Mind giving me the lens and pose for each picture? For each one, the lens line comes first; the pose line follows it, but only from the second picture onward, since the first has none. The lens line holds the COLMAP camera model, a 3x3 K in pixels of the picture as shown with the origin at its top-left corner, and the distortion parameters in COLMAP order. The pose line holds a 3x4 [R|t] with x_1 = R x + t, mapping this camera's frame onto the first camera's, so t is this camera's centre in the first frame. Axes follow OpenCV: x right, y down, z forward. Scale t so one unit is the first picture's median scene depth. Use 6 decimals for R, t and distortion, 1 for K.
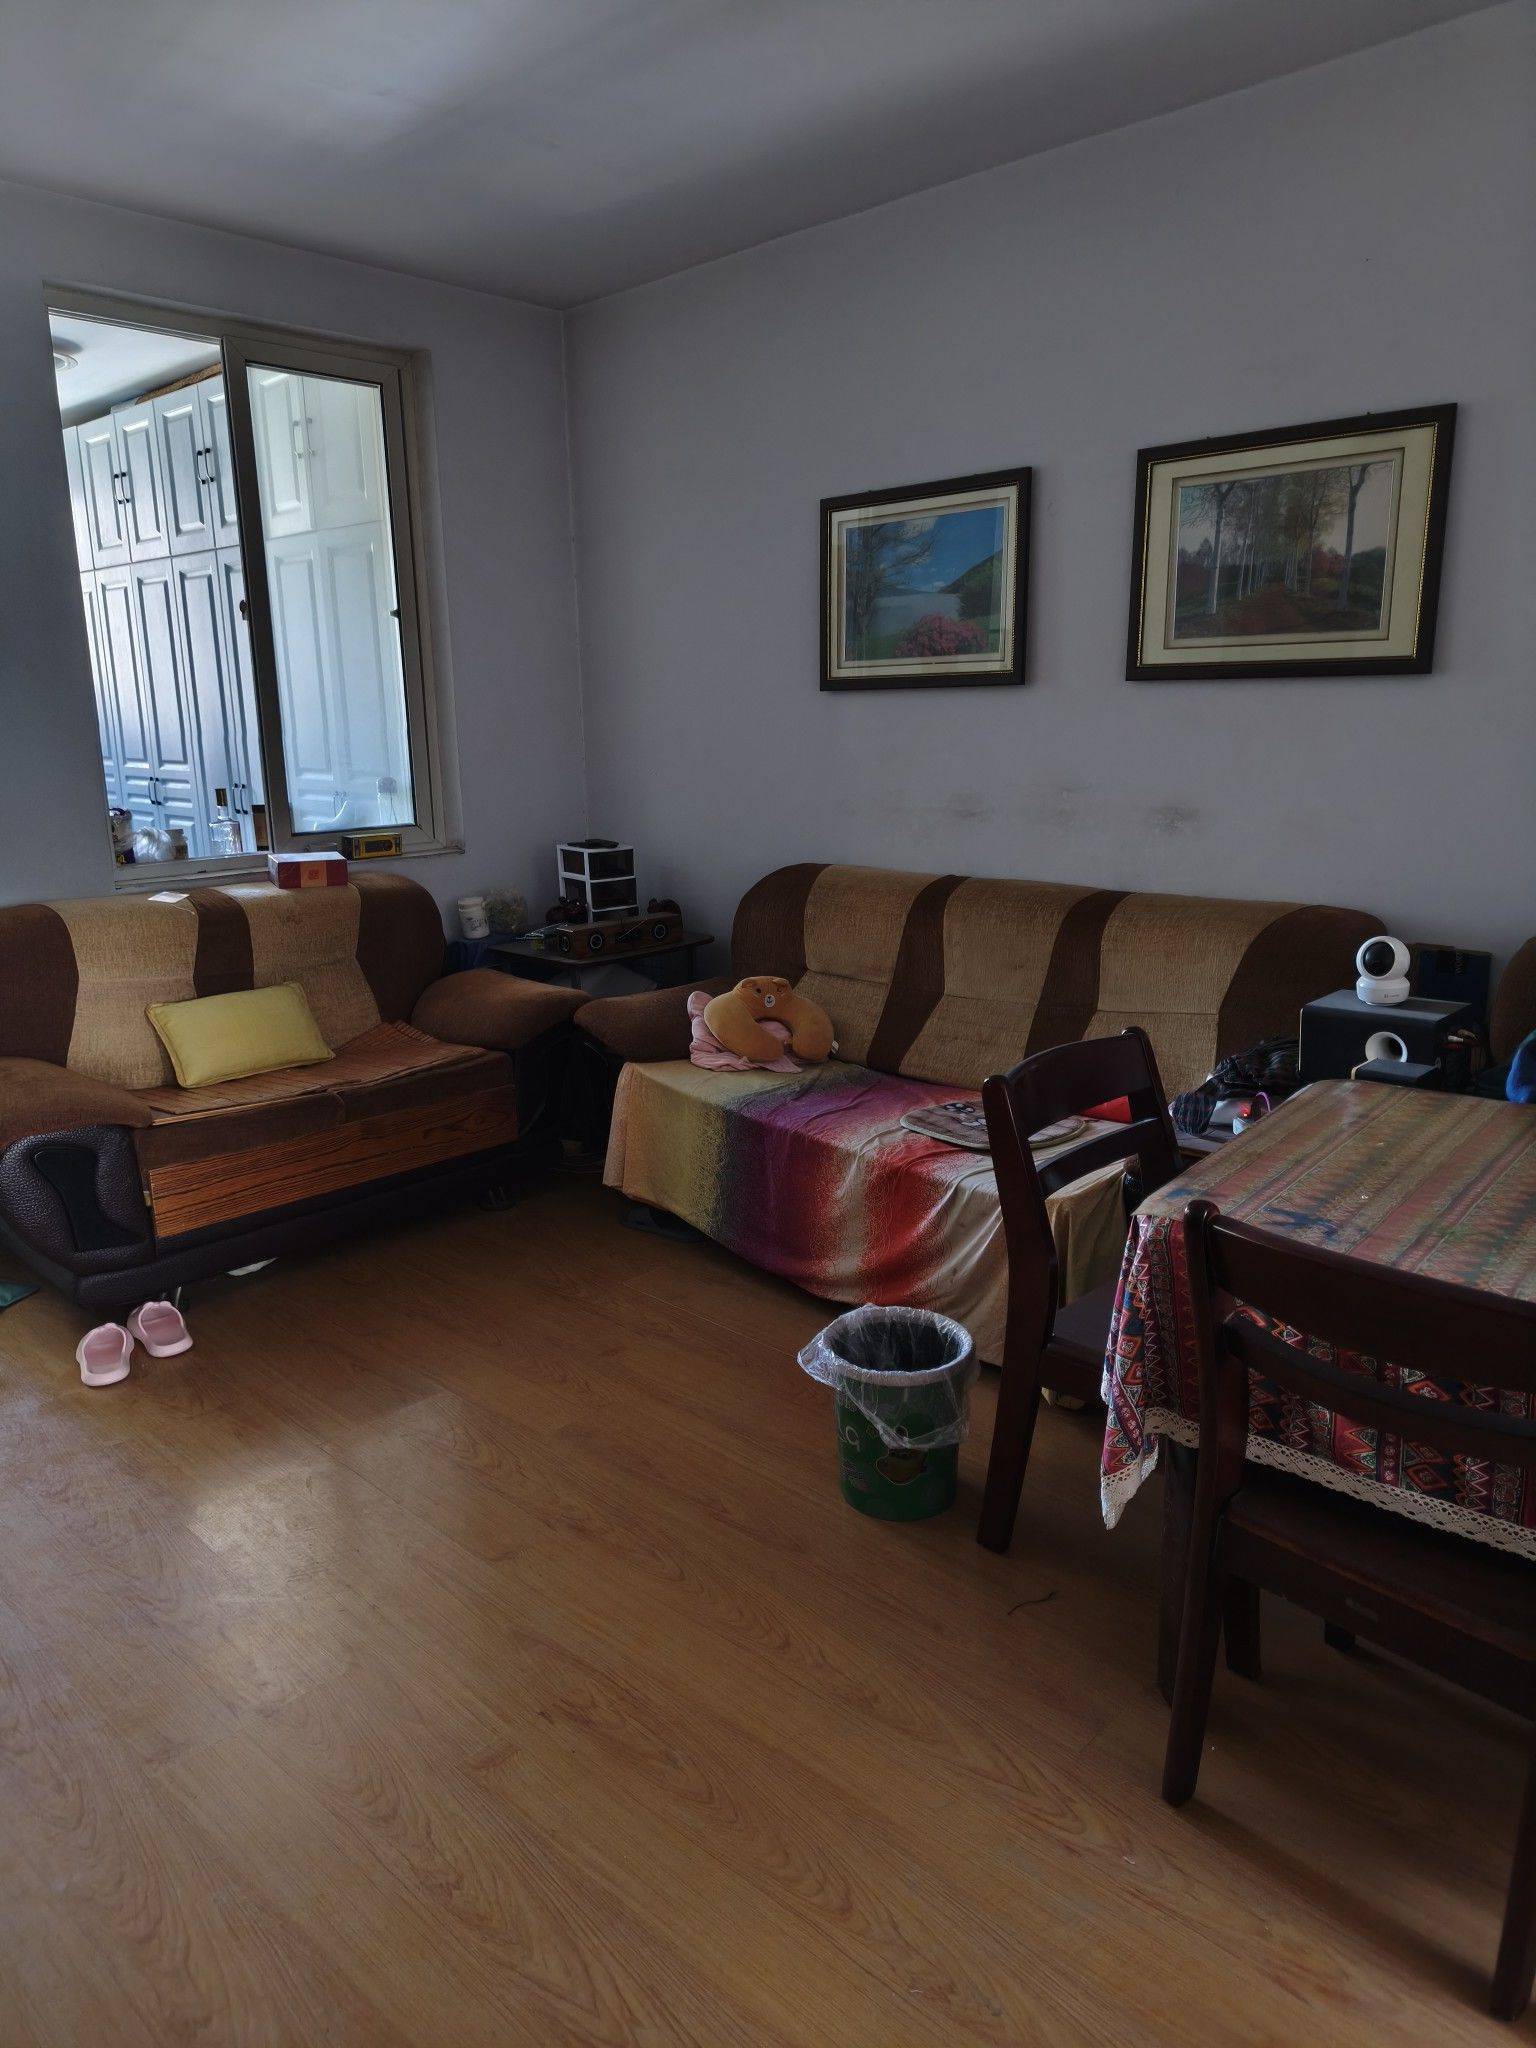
lens RADIAL K [[1387.6, 0, 729.3], [0, 1387.6, 1011.0], [0, 0, 1]] dist [0.048068, -0.041353]
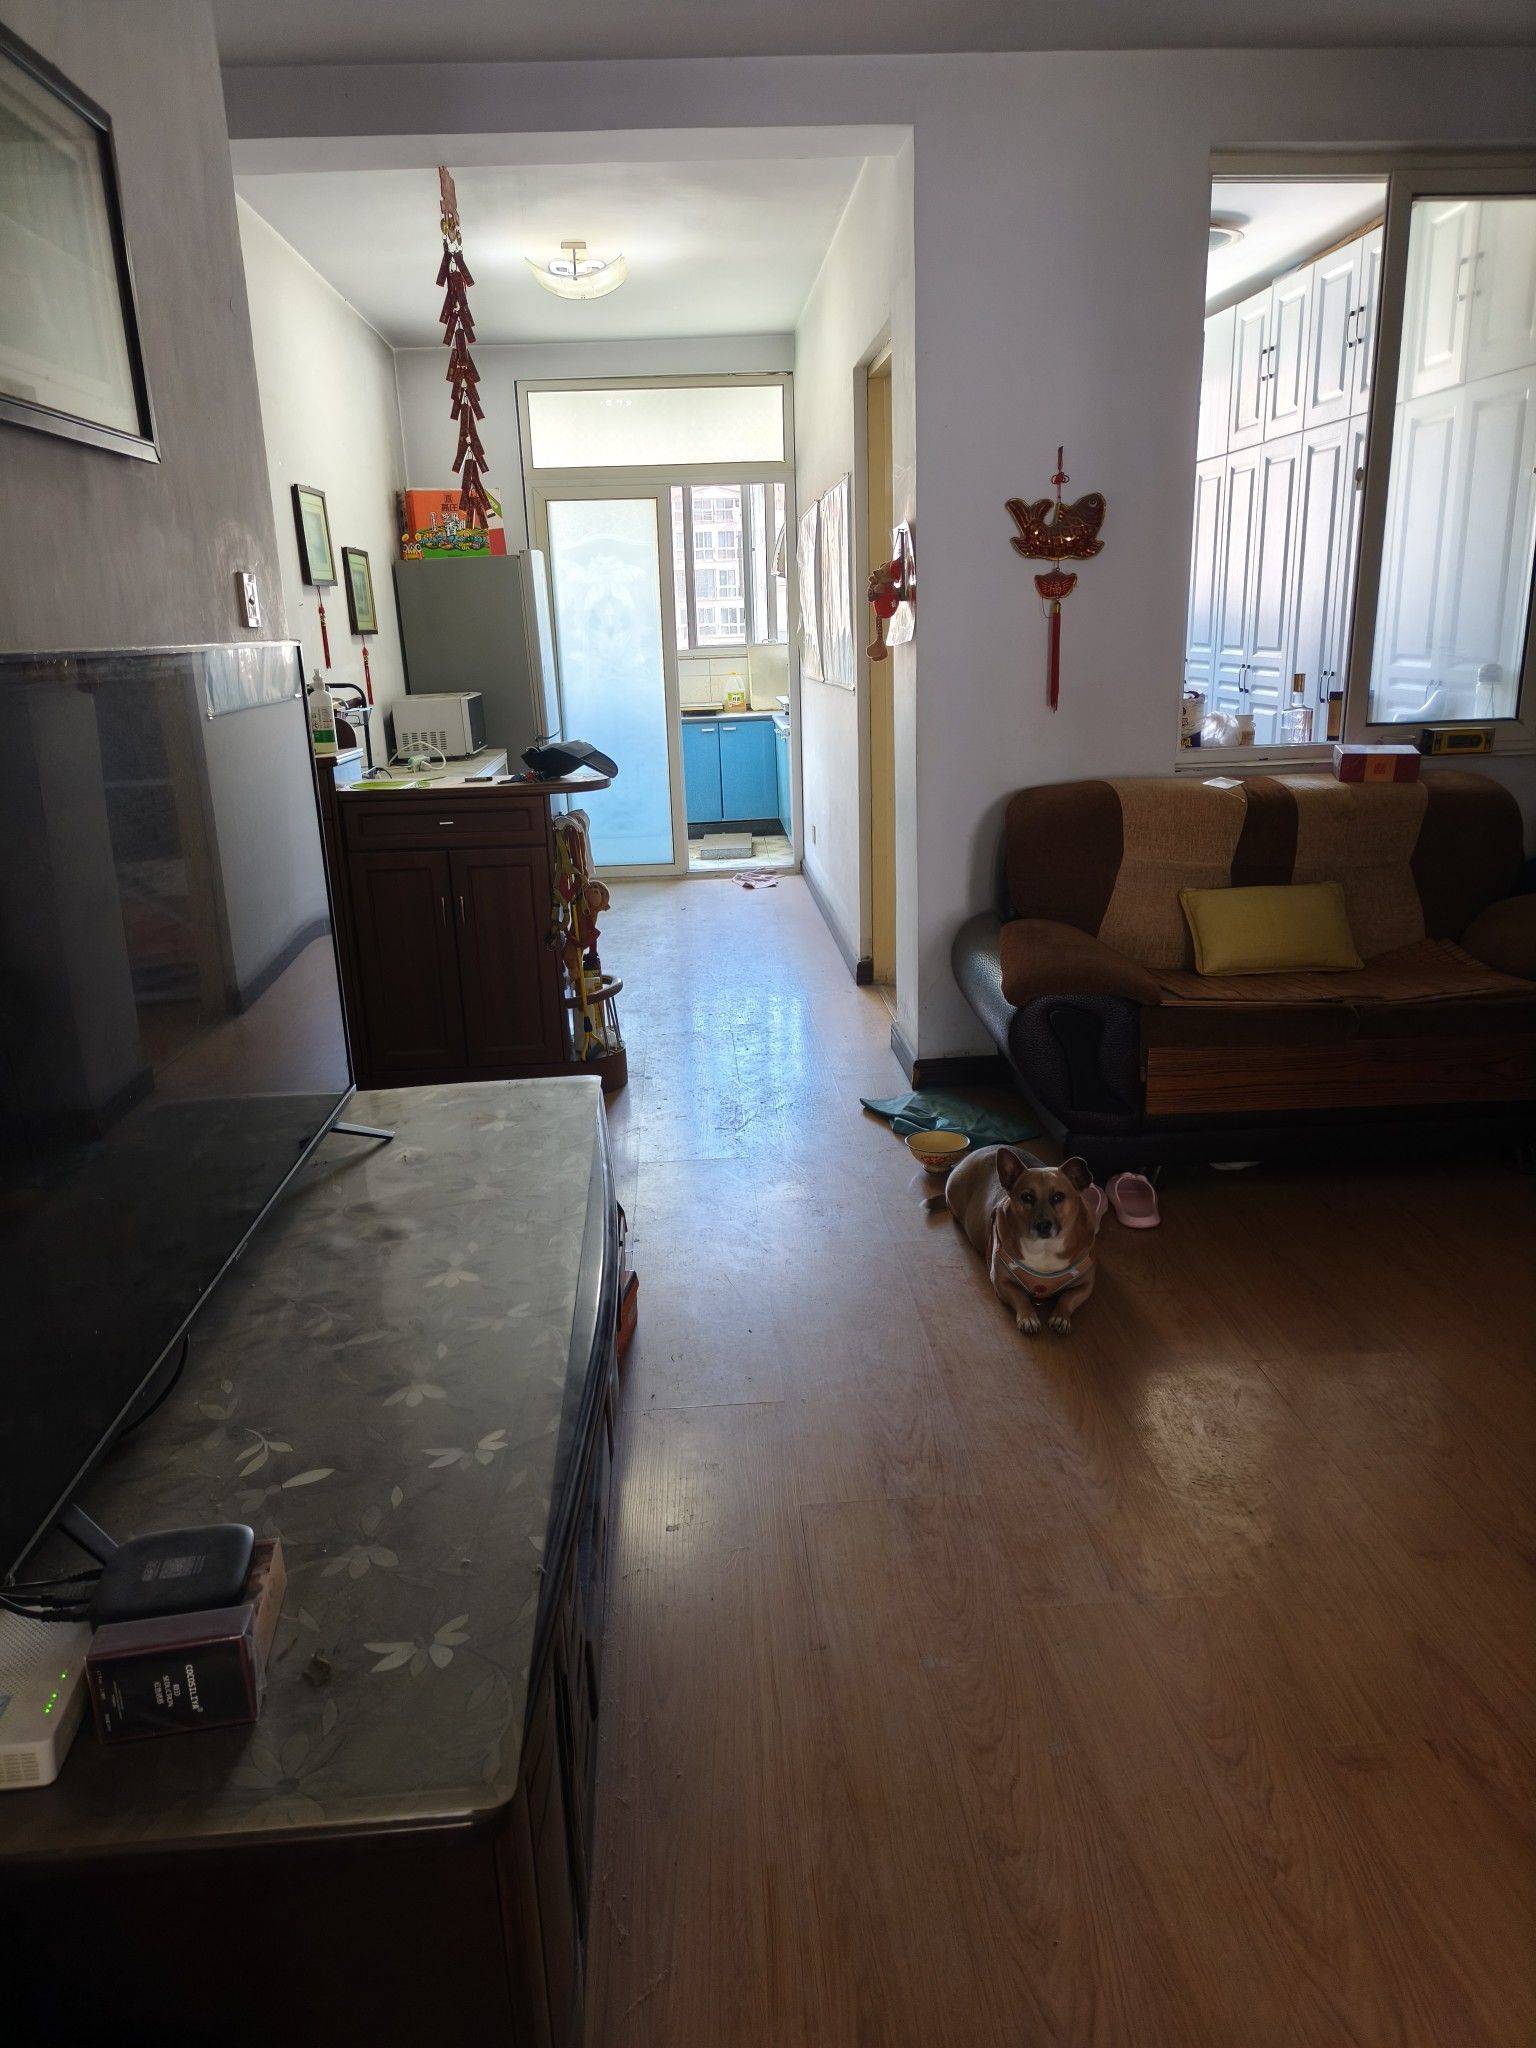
lens RADIAL K [[1387.6, 0, 775.2], [0, 1387.6, 1013.1], [0, 0, 1]] dist [0.048068, -0.041353]
pose [[0.752593, 0.177042, -0.634239, 0.015701], [-0.130269, 0.984172, 0.120145, 0.001816], [0.645471, -0.007799, 0.763745, 0.034689]]
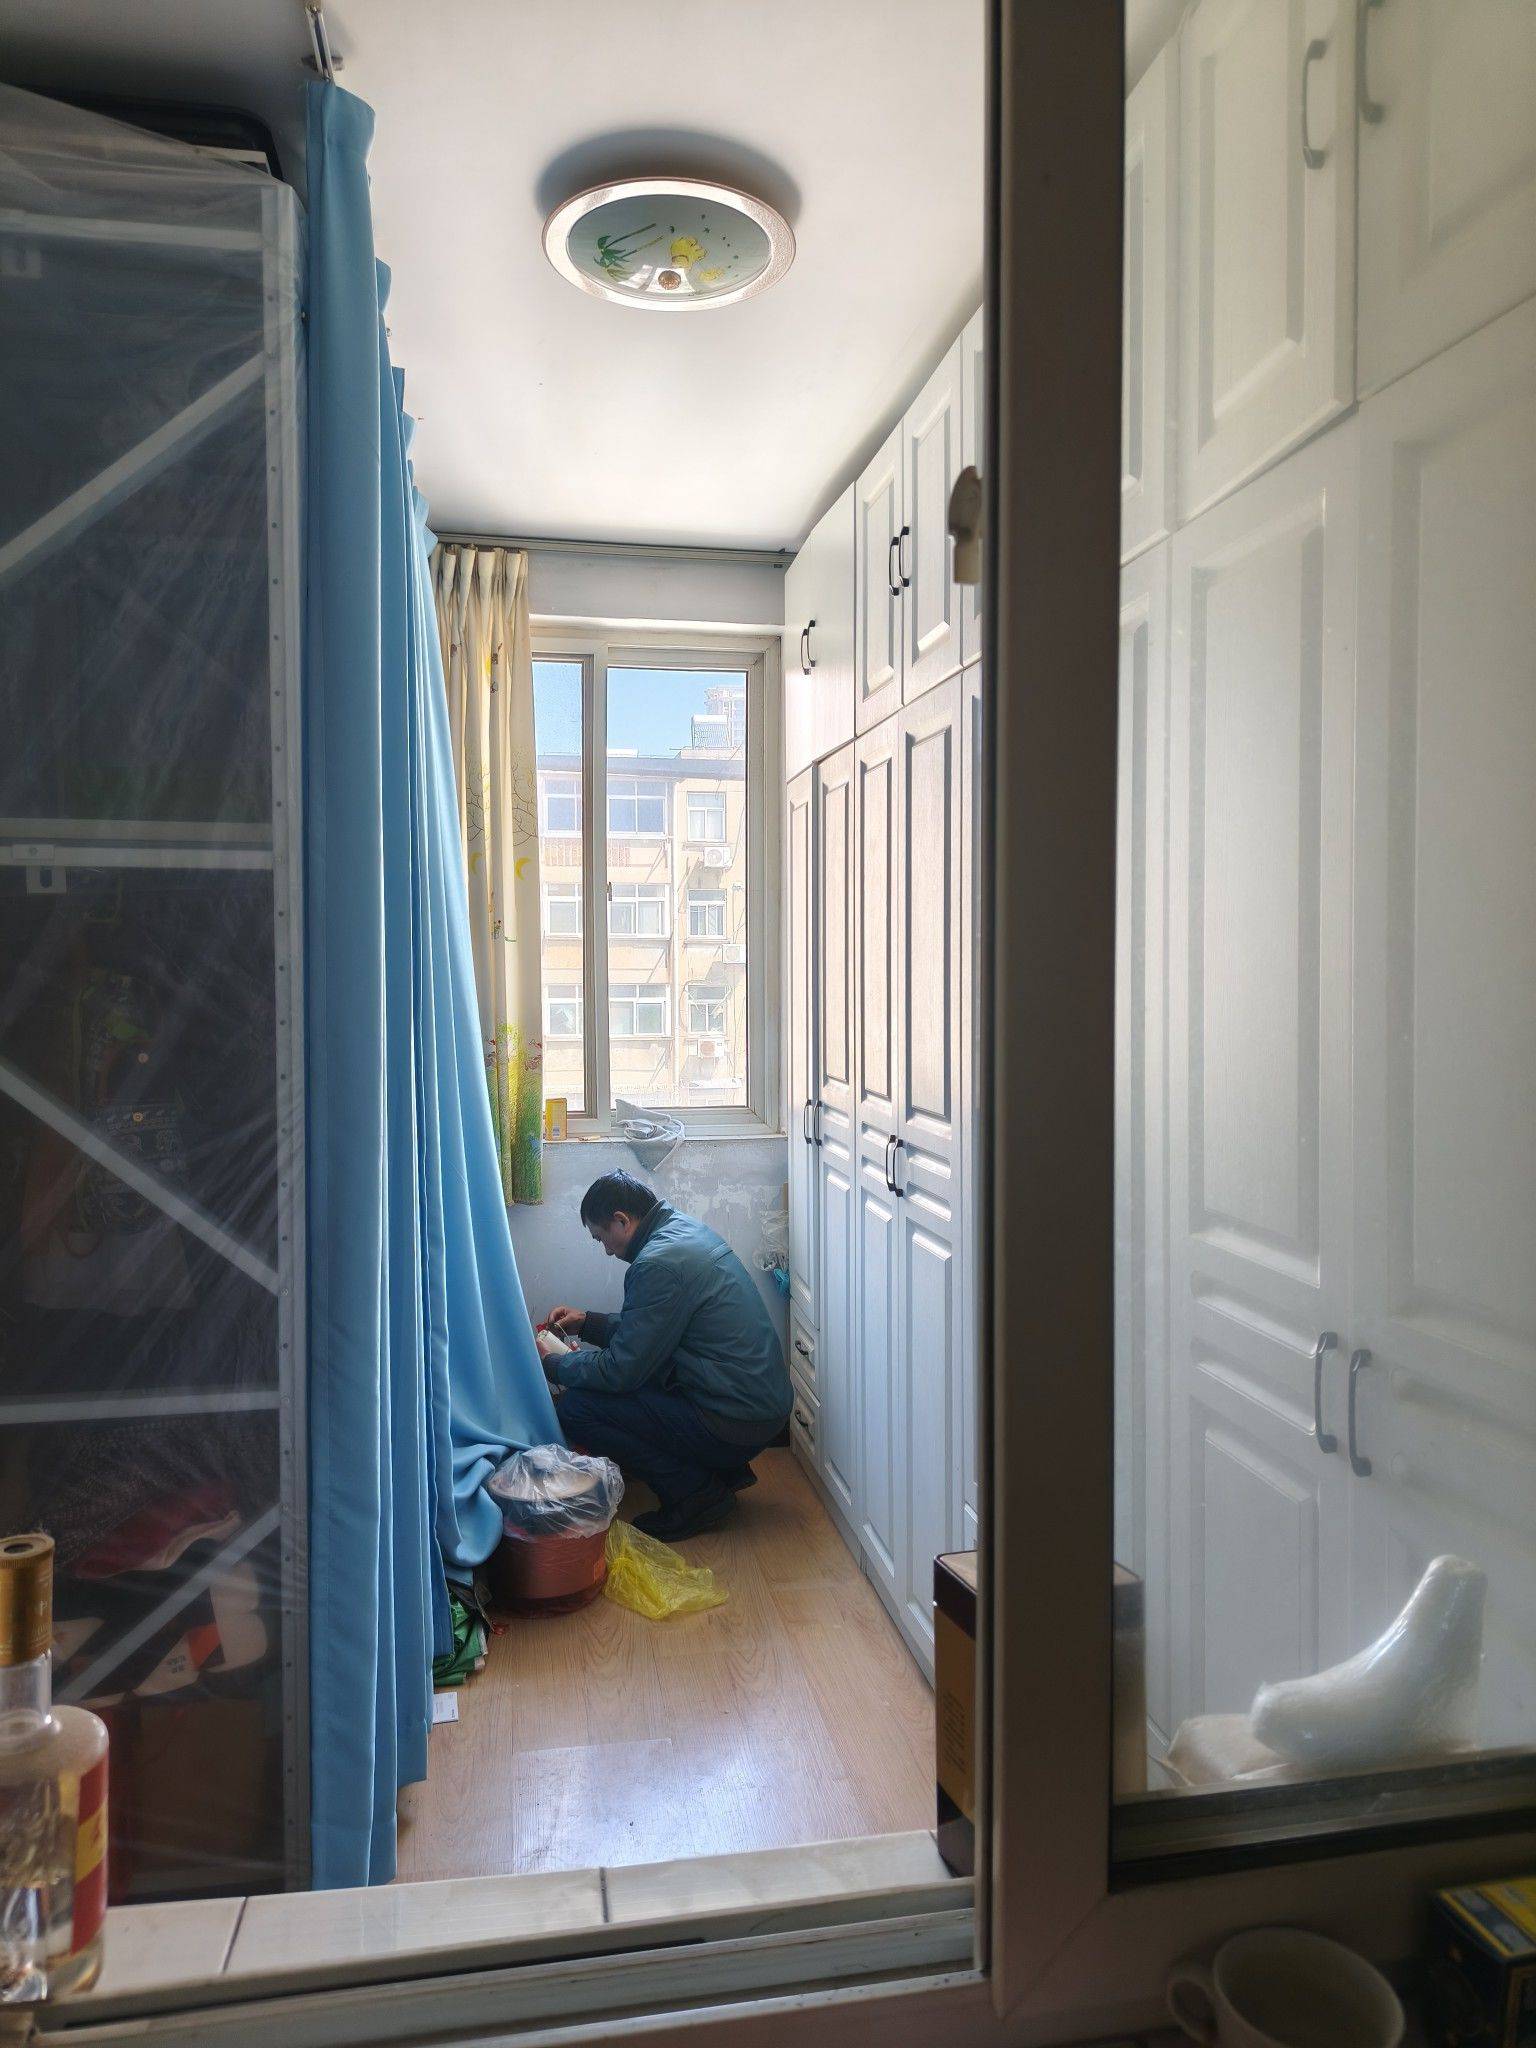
lens RADIAL K [[1387.6, 0, 755.2], [0, 1387.6, 1013.5], [0, 0, 1]] dist [0.048068, -0.041353]
pose [[0.819365, 0.035962, -0.572143, -0.271204], [-0.140982, 0.980020, -0.140302, -0.202420], [0.555666, 0.195621, 0.808064, 0.870079]]
